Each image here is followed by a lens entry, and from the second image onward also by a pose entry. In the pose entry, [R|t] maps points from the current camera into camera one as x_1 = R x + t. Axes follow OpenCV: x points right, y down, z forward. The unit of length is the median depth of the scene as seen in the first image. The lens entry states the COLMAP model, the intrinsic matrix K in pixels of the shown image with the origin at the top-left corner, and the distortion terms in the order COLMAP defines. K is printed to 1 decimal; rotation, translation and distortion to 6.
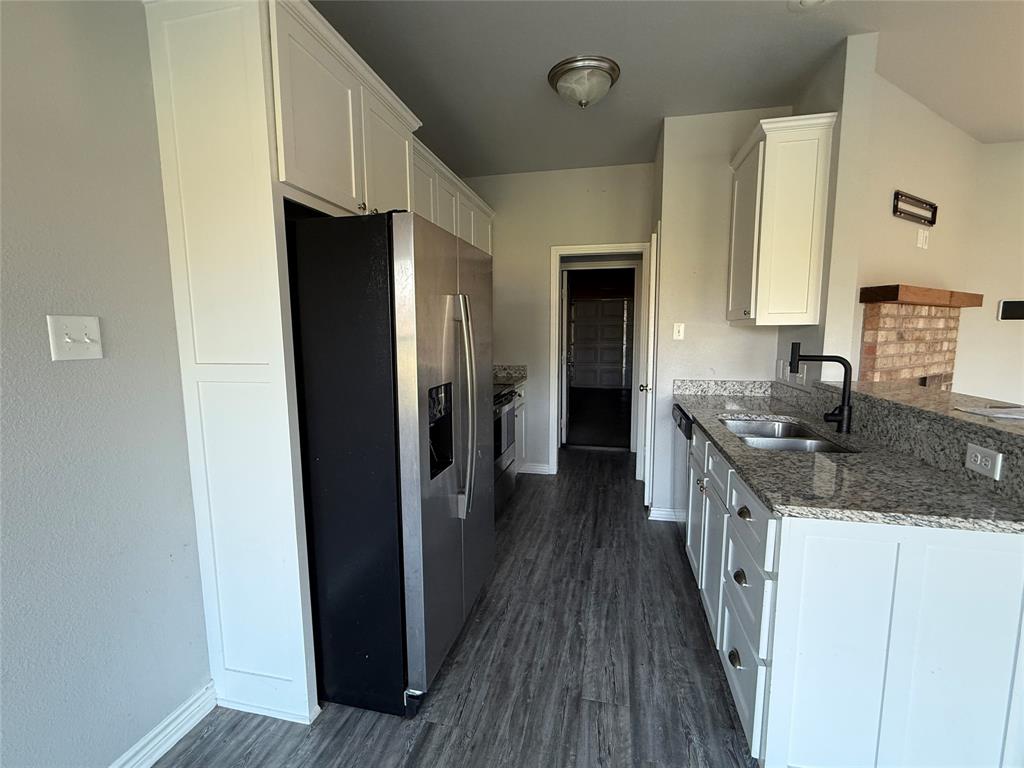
lens RADIAL K [[452.6, 0, 511.7], [0, 452.6, 383.5], [0, 0, 1]] dist [-0.000262, -0.000422]
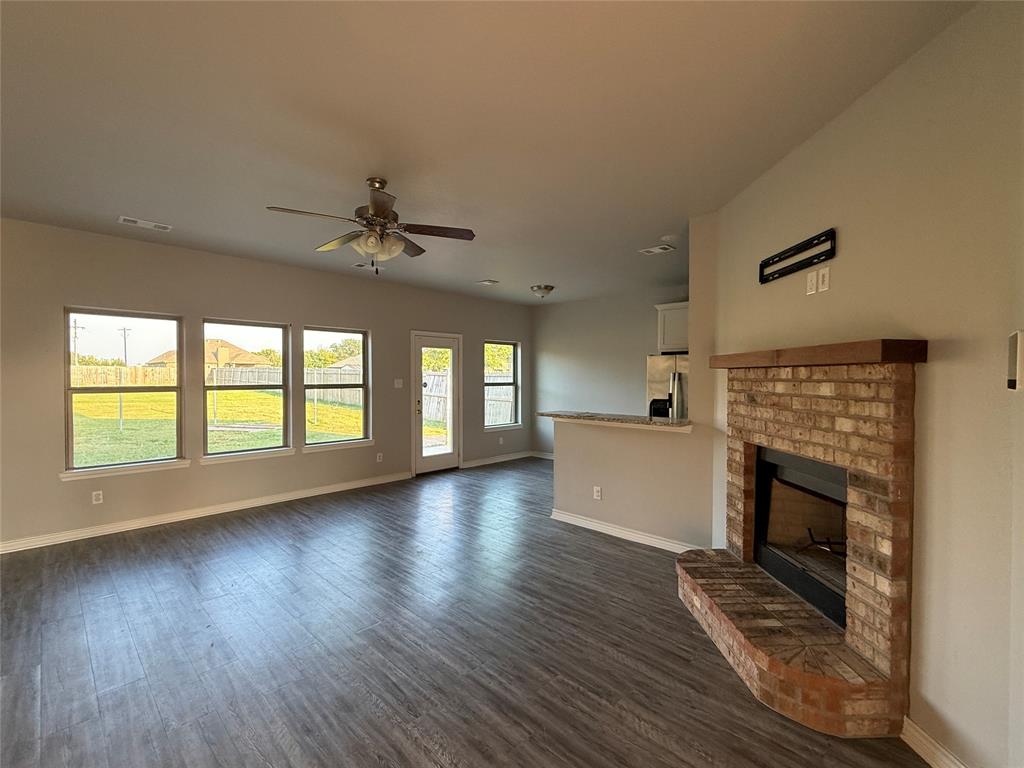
lens RADIAL K [[452.6, 0, 511.4], [0, 452.6, 380.6], [0, 0, 1]] dist [-0.000262, -0.000422]
pose [[-0.509555, 0.008758, -0.860393, 1.911498], [-0.110677, 0.990974, 0.075635, -0.154510], [0.853290, 0.133766, -0.503987, 0.994294]]
